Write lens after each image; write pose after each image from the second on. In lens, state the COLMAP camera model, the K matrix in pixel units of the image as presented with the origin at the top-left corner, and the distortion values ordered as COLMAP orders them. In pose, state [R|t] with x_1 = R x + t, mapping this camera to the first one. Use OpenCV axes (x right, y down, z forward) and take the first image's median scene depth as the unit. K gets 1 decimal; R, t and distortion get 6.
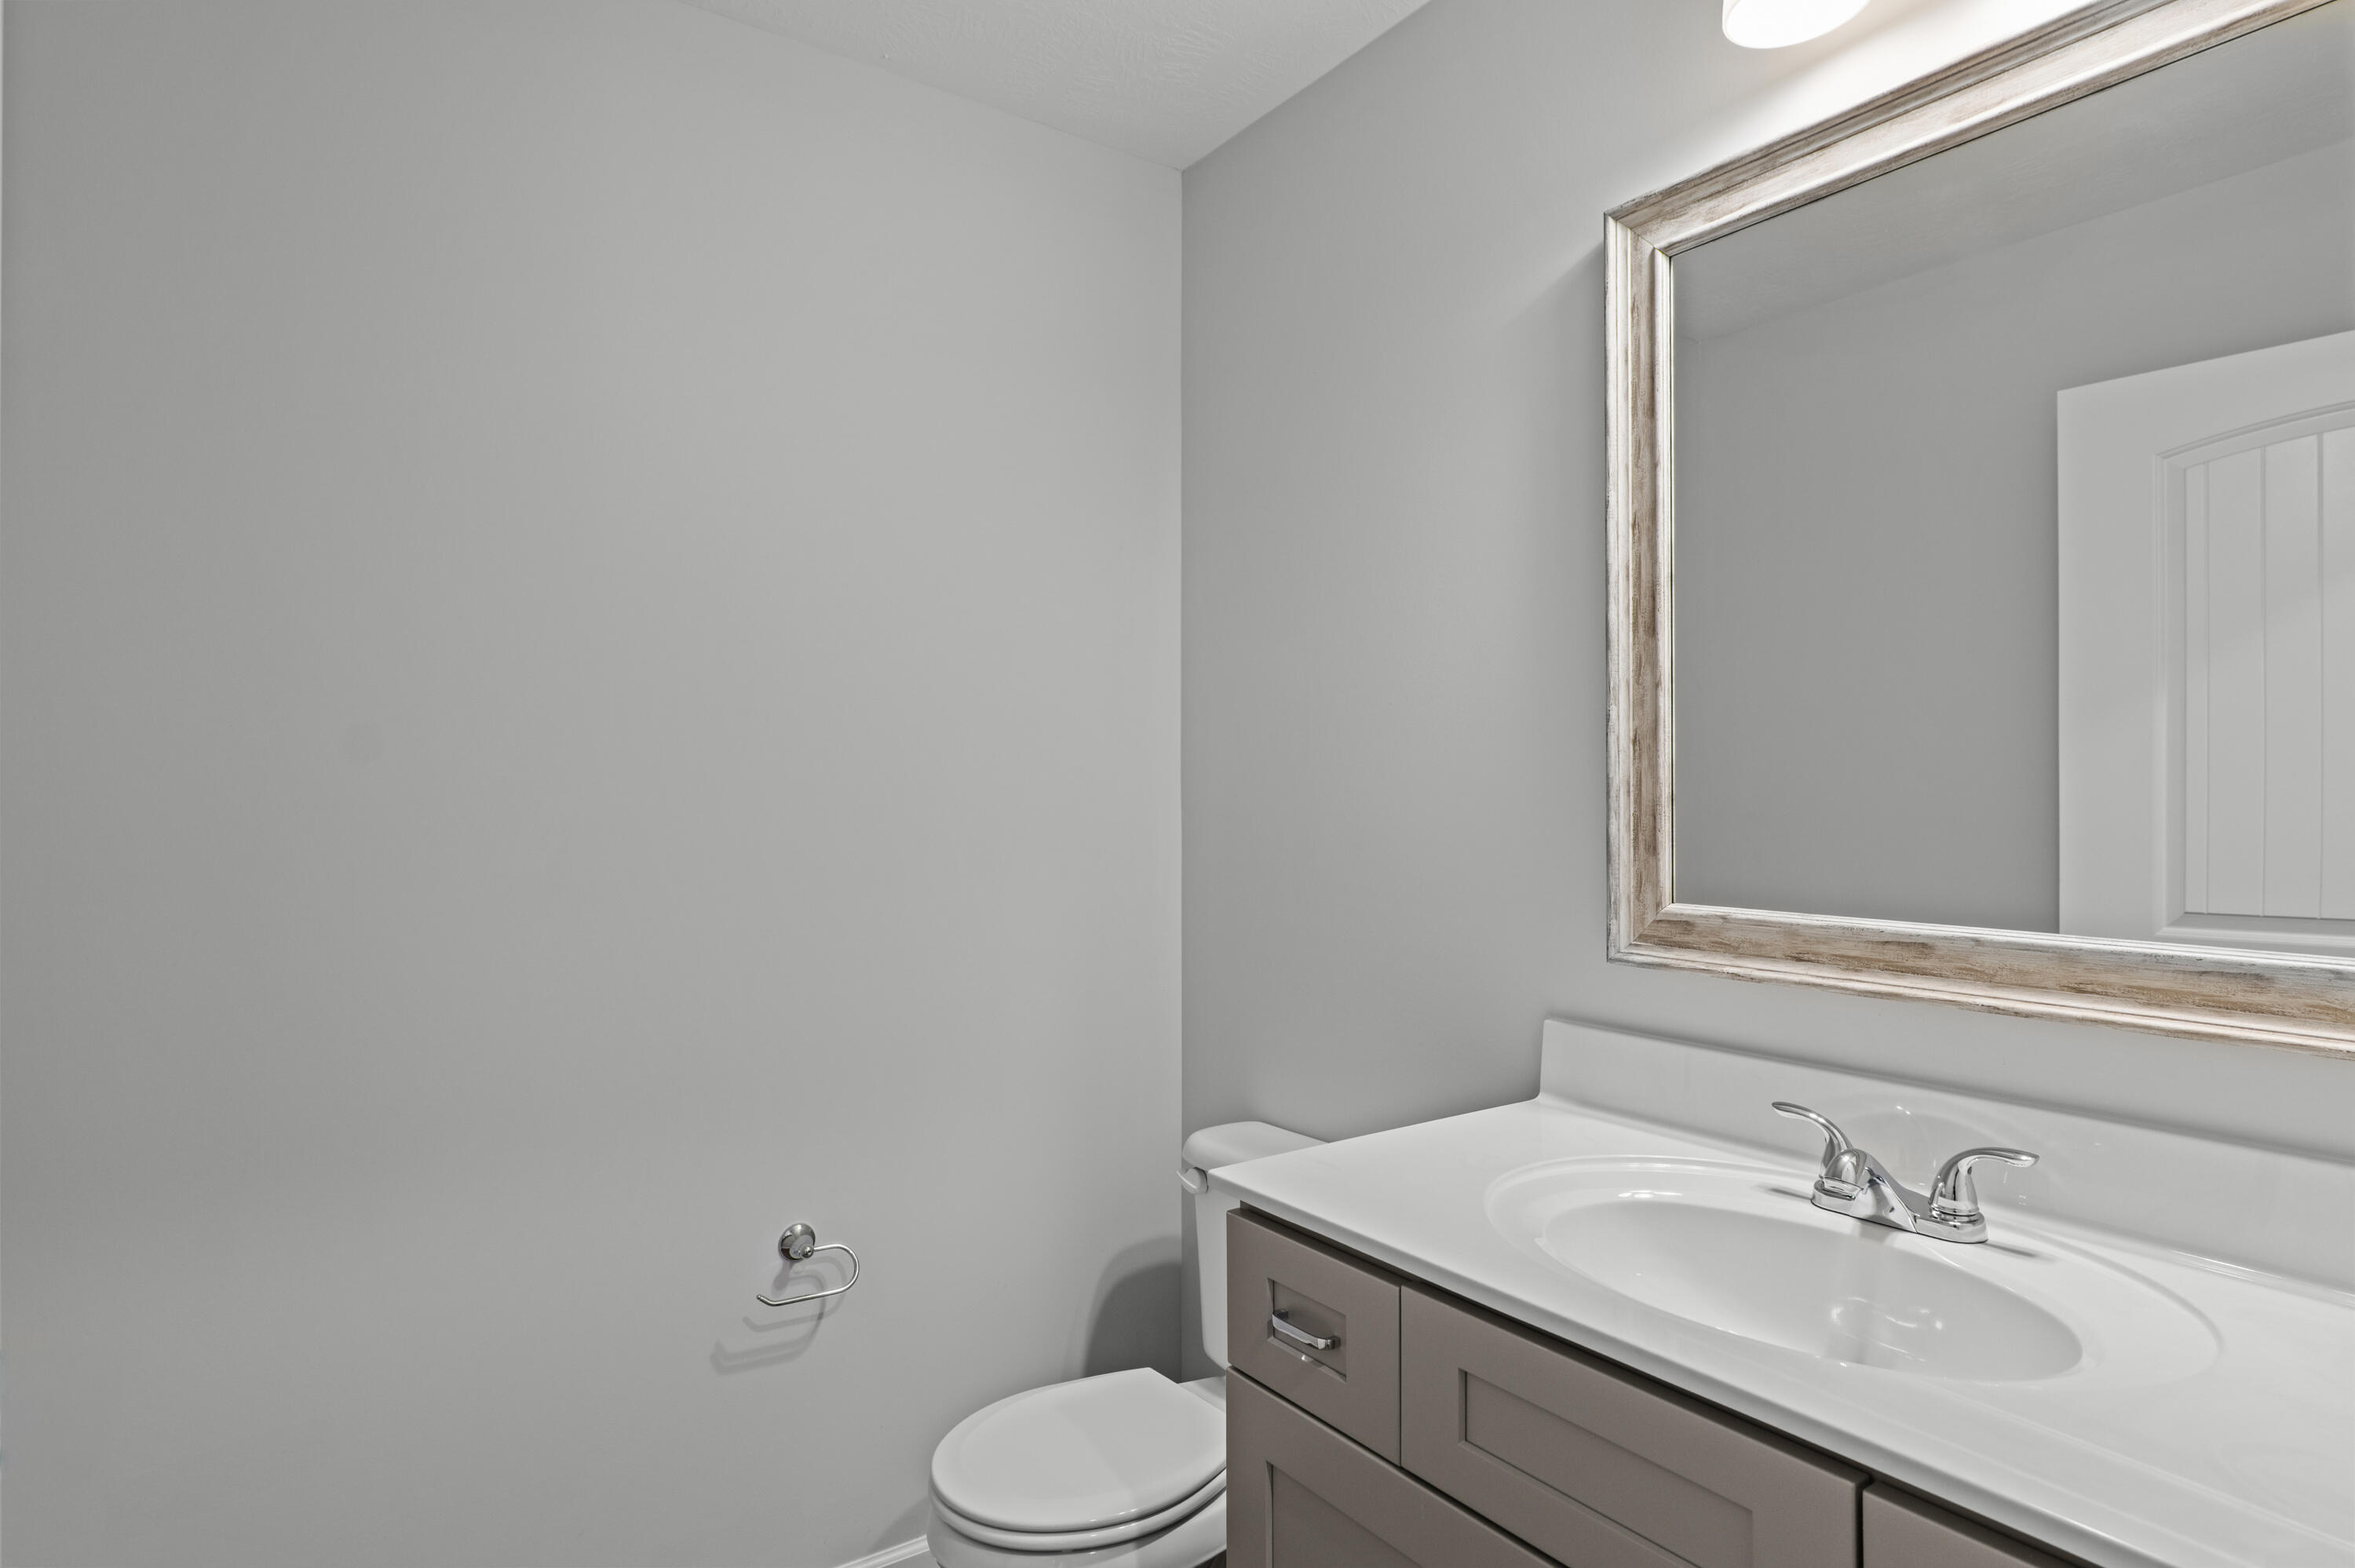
lens RADIAL K [[1274.8, 0, 1180.3], [0, 1274.8, 783.7], [0, 0, 1]] dist [-0.002960, -0.000452]
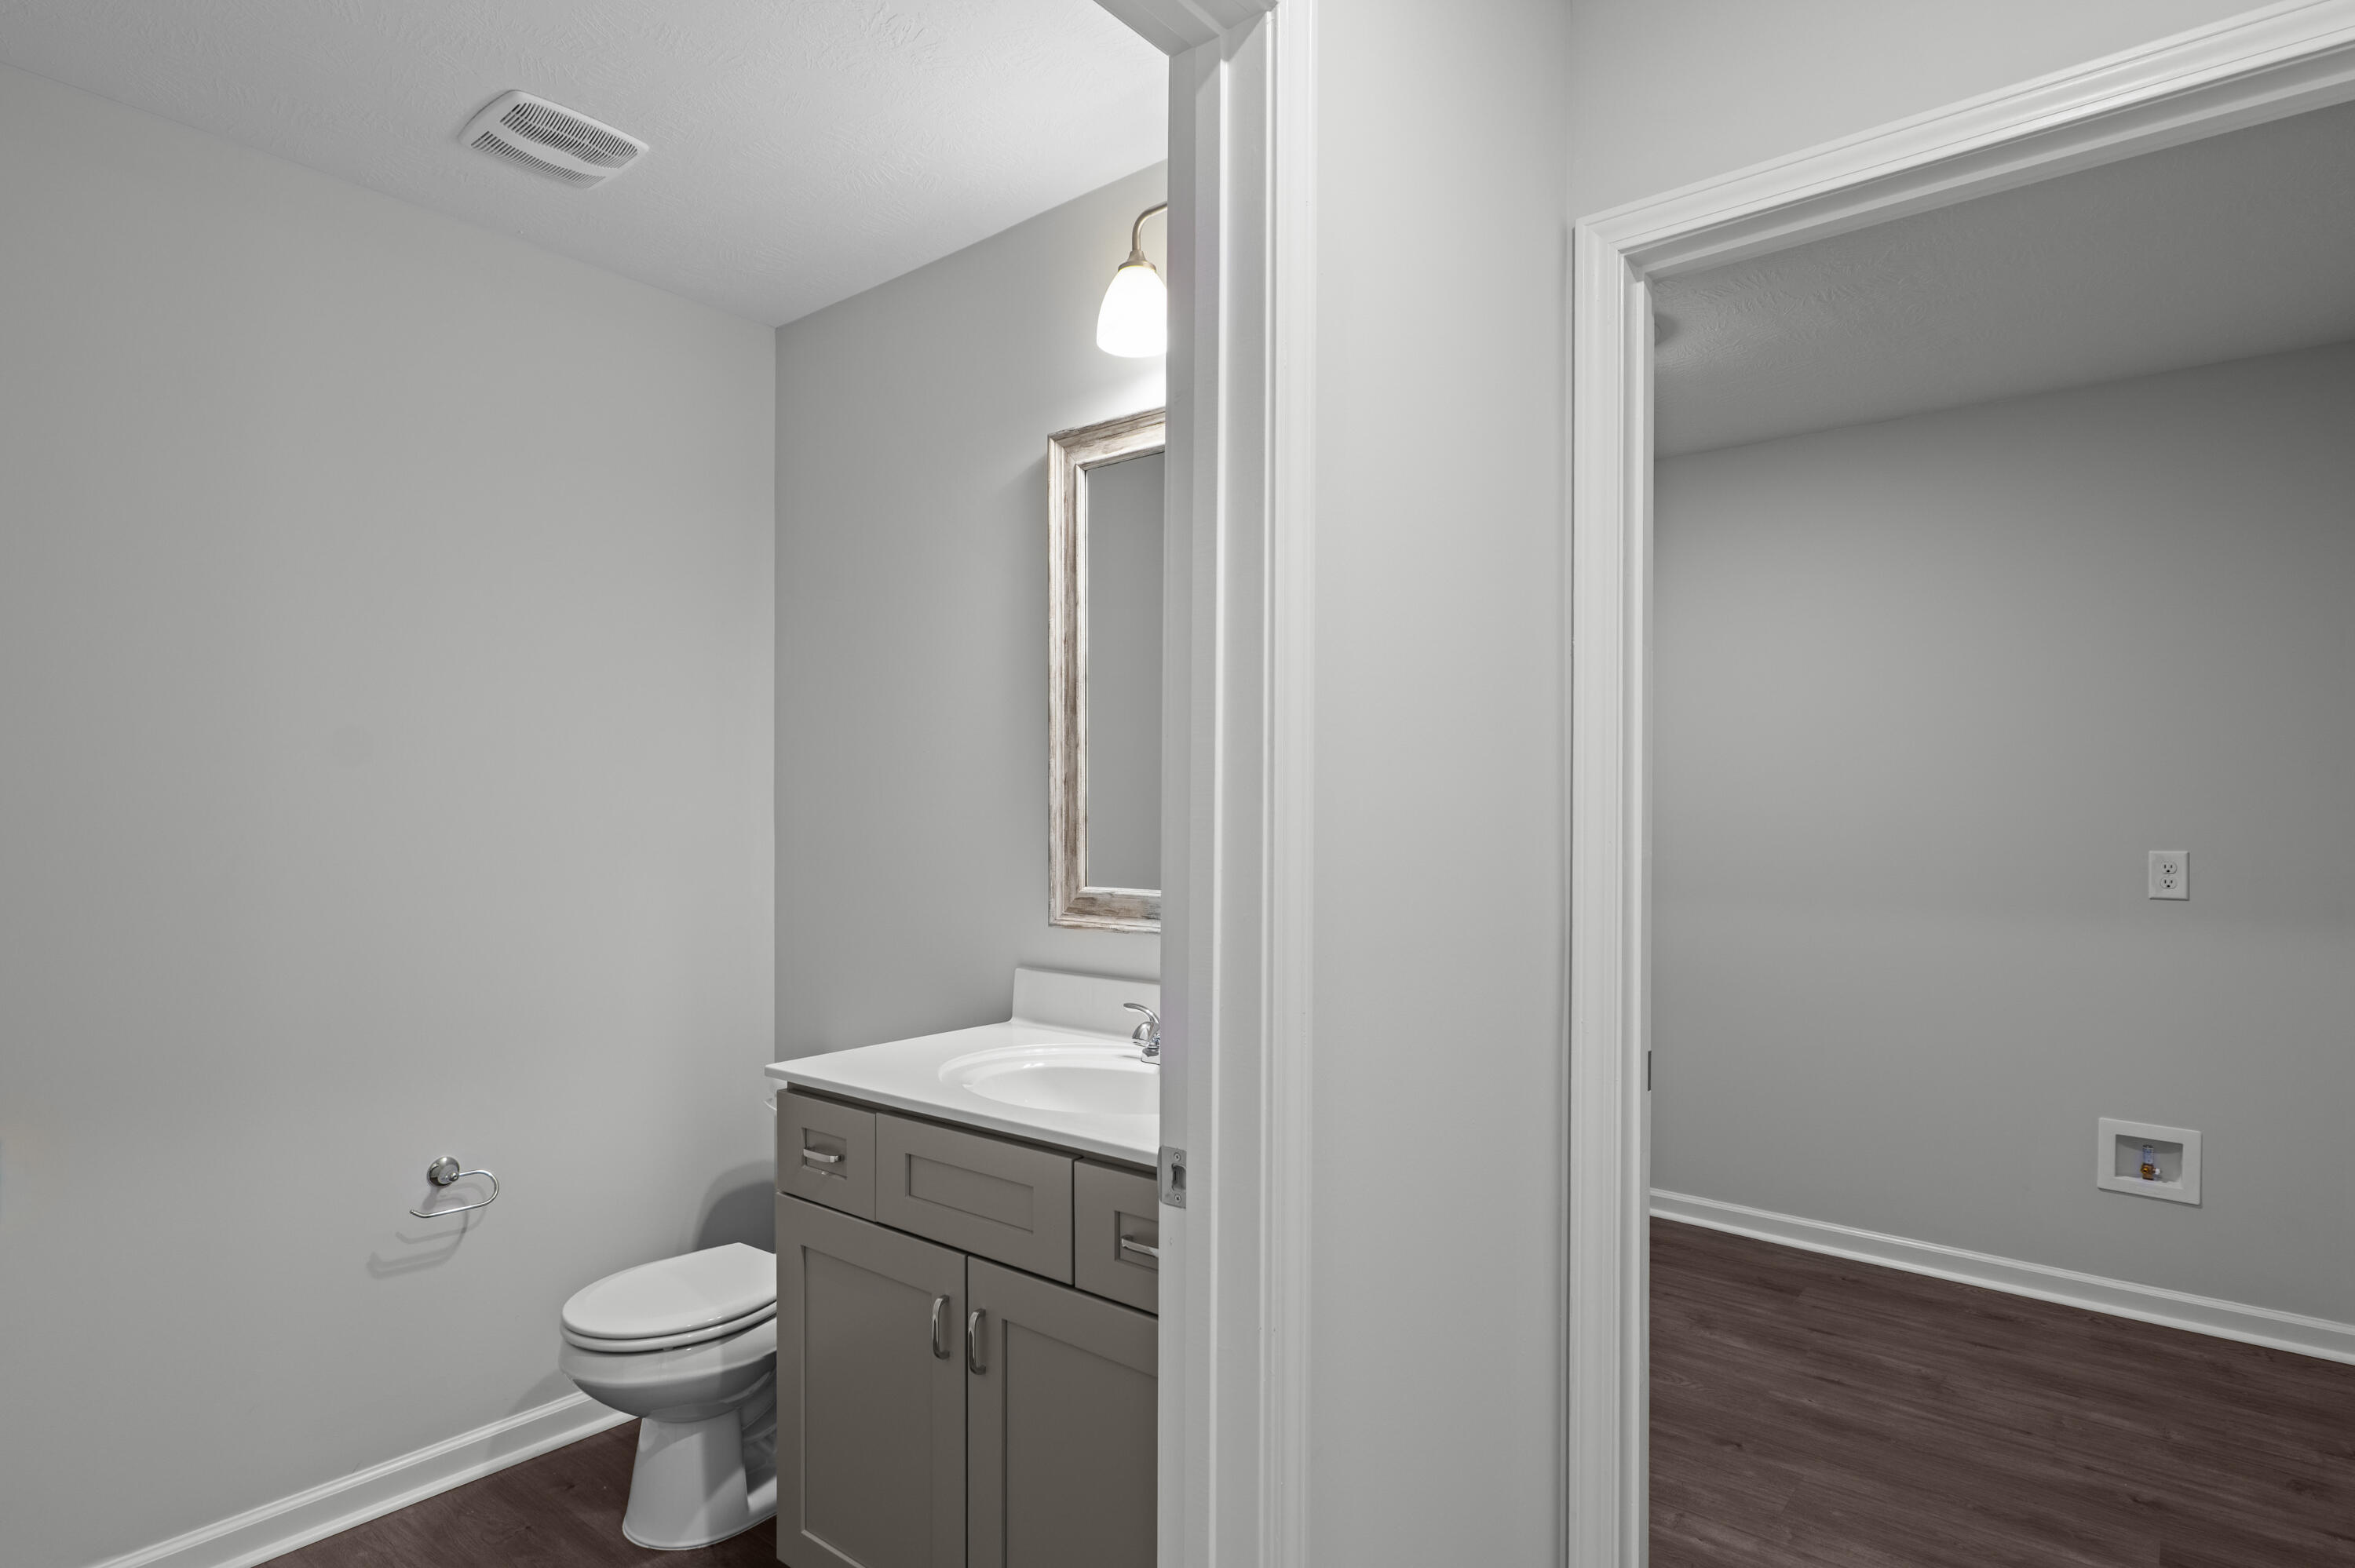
lens RADIAL K [[1250.0, 0, 1183.5], [0, 1250.0, 815.0], [0, 0, 1]] dist [0.002310, 0.001101]
pose [[0.962210, 0.001753, 0.272302, 0.083128], [-0.004240, 0.999955, 0.008544, -0.007042], [-0.272275, -0.009375, 0.962174, -0.493152]]
